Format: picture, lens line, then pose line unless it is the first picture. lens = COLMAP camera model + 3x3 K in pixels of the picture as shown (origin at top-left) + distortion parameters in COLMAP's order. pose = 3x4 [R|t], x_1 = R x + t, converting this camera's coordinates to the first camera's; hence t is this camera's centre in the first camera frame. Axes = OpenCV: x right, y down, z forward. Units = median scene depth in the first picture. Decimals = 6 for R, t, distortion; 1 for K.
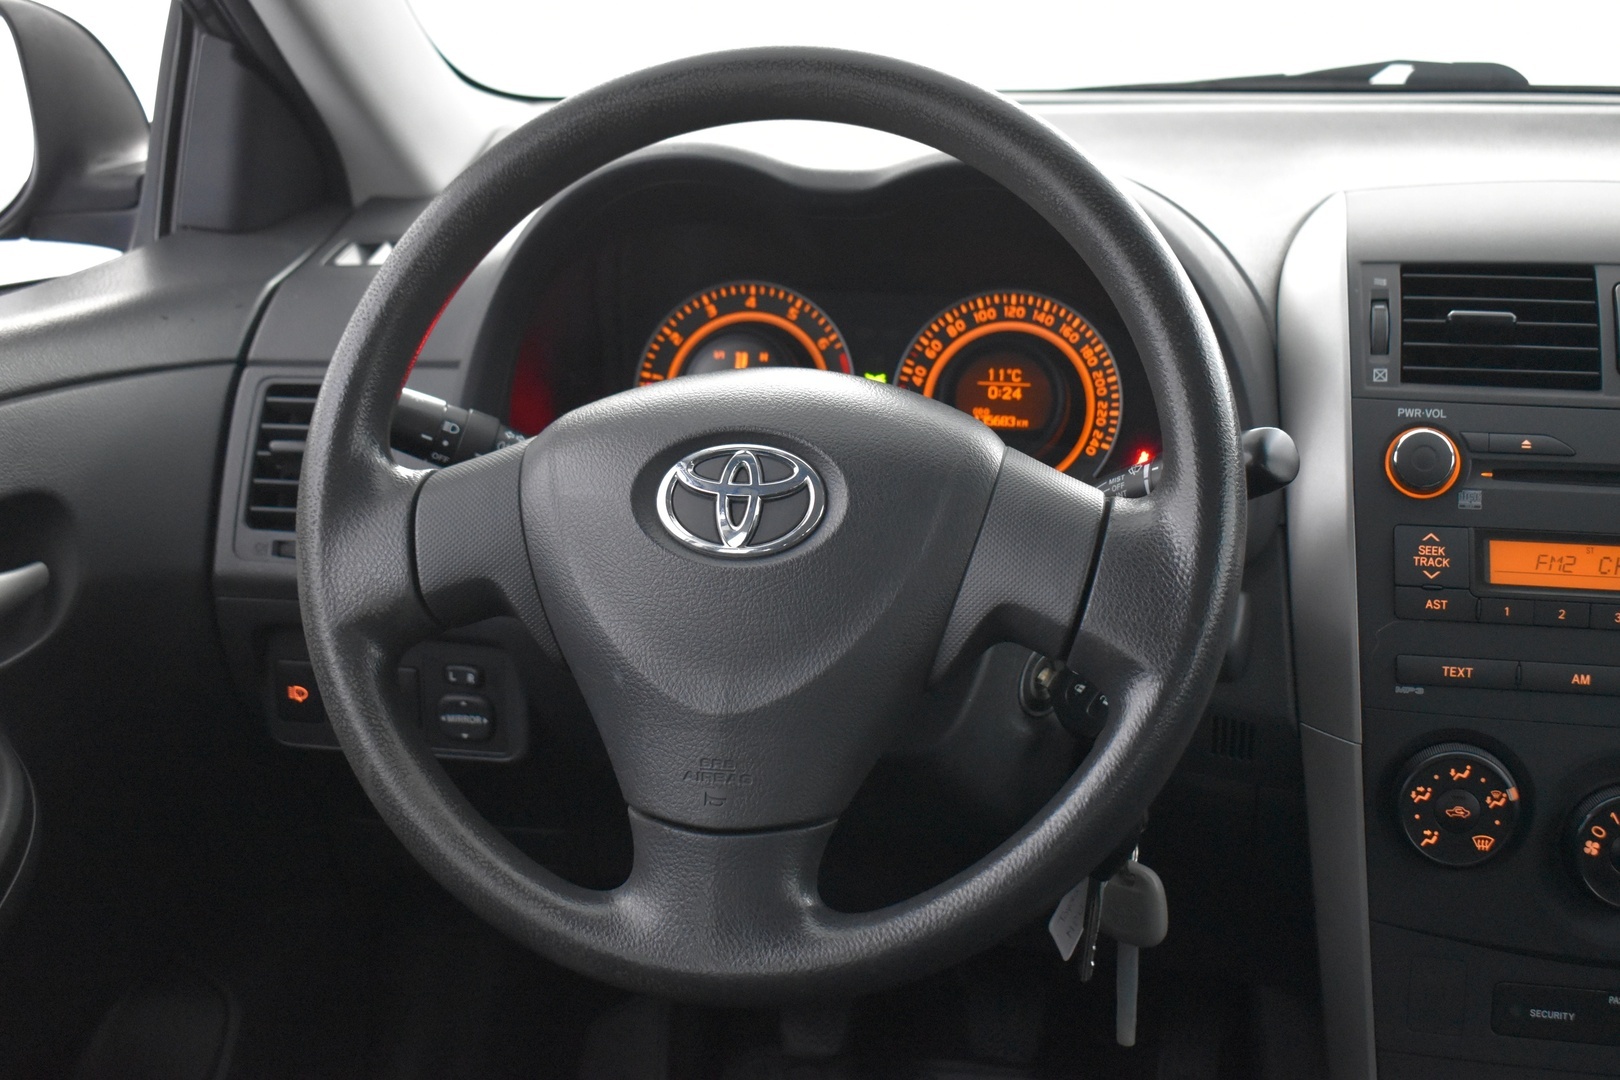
lens RADIAL K [[2132.1, 0, 814.1], [0, 2132.1, 533.7], [0, 0, 1]] dist [-0.025964, 0.000000]
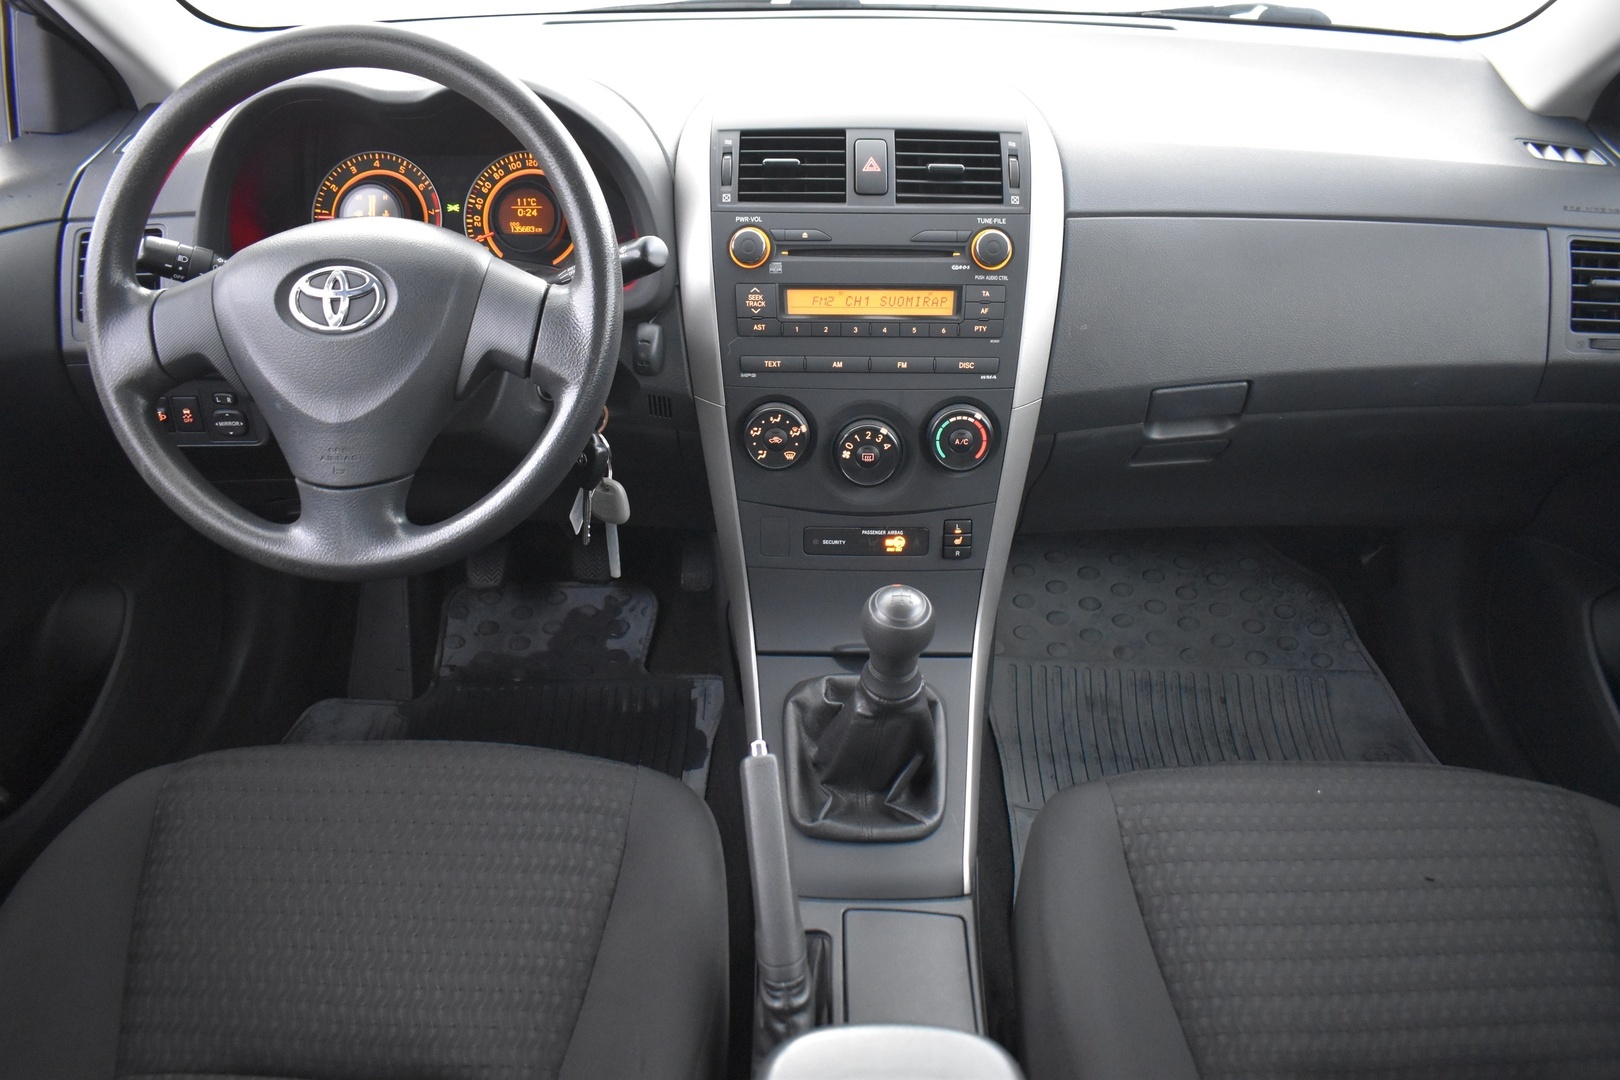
lens RADIAL K [[1279.7, 0, 813.3], [0, 1279.7, 538.0], [0, 0, 1]] dist [-0.096293, 0.022912]
pose [[0.981492, -0.085090, 0.171559, 0.136912], [0.044504, 0.972685, 0.227822, -0.038248], [-0.186258, -0.215971, 0.958470, -0.090844]]
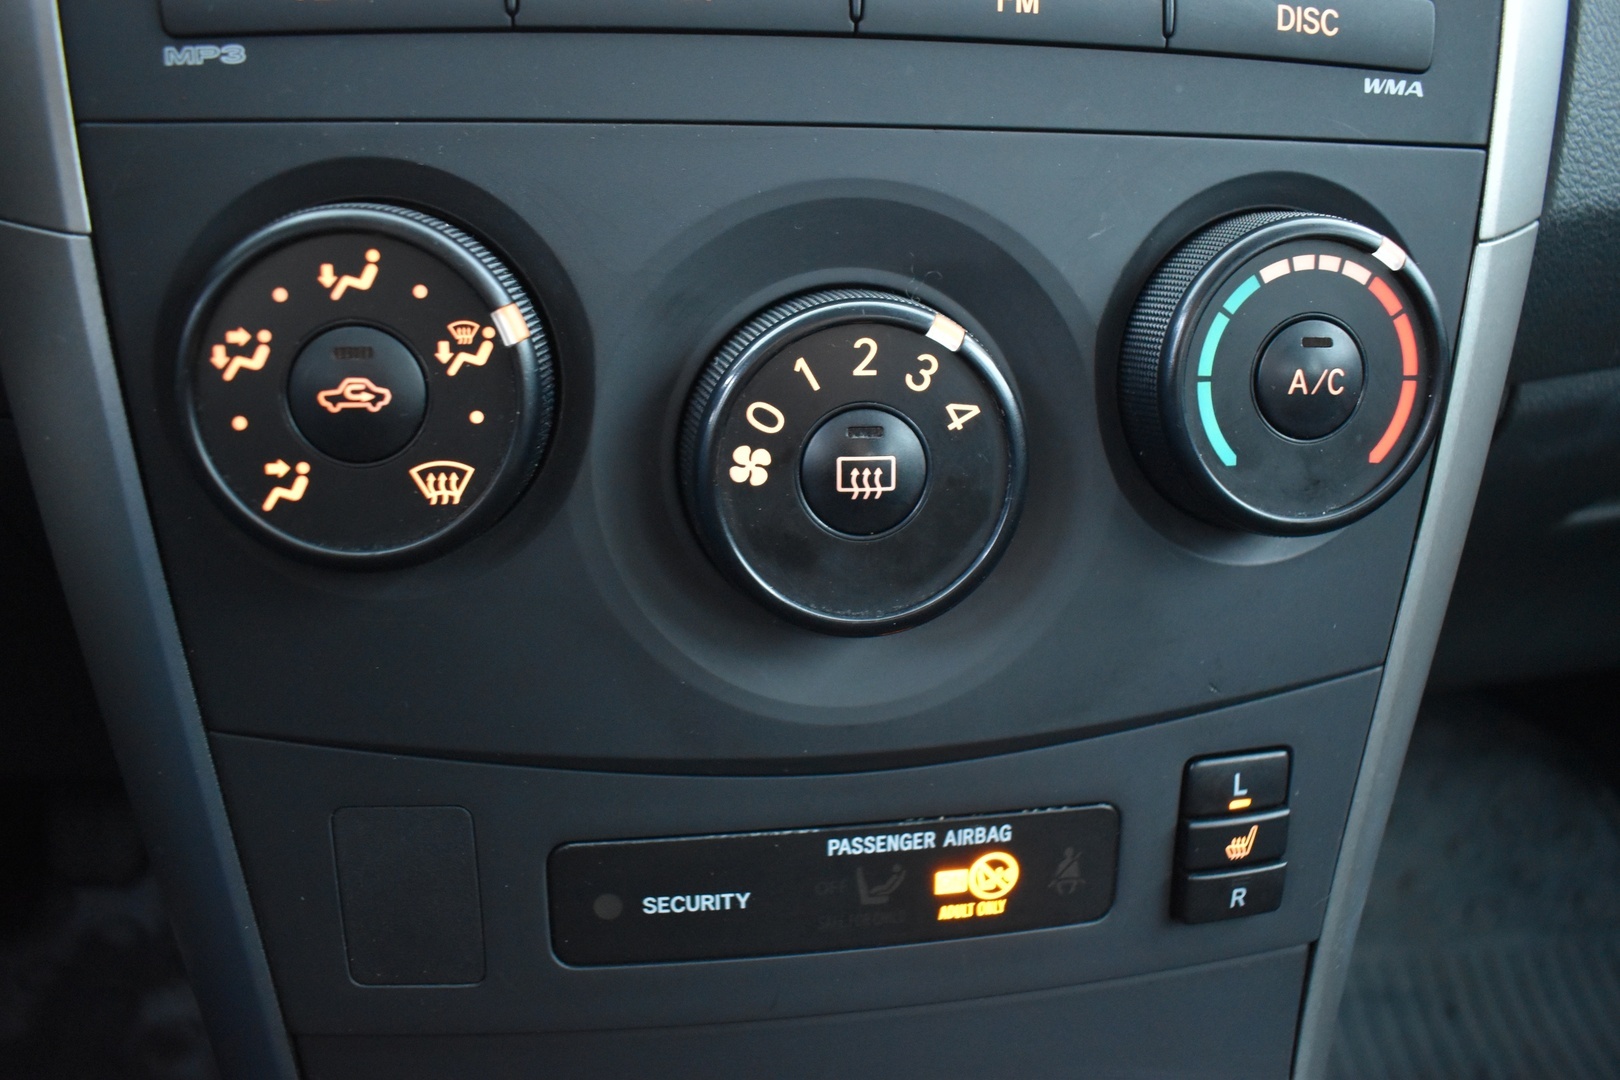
lens RADIAL K [[1279.7, 0, 812.7], [0, 1279.7, 525.9], [0, 0, 1]] dist [-0.096293, 0.022912]
pose [[0.937773, -0.103372, 0.331505, 0.302261], [0.066755, 0.990523, 0.120032, 0.132092], [-0.340772, -0.090433, 0.935787, 0.791037]]
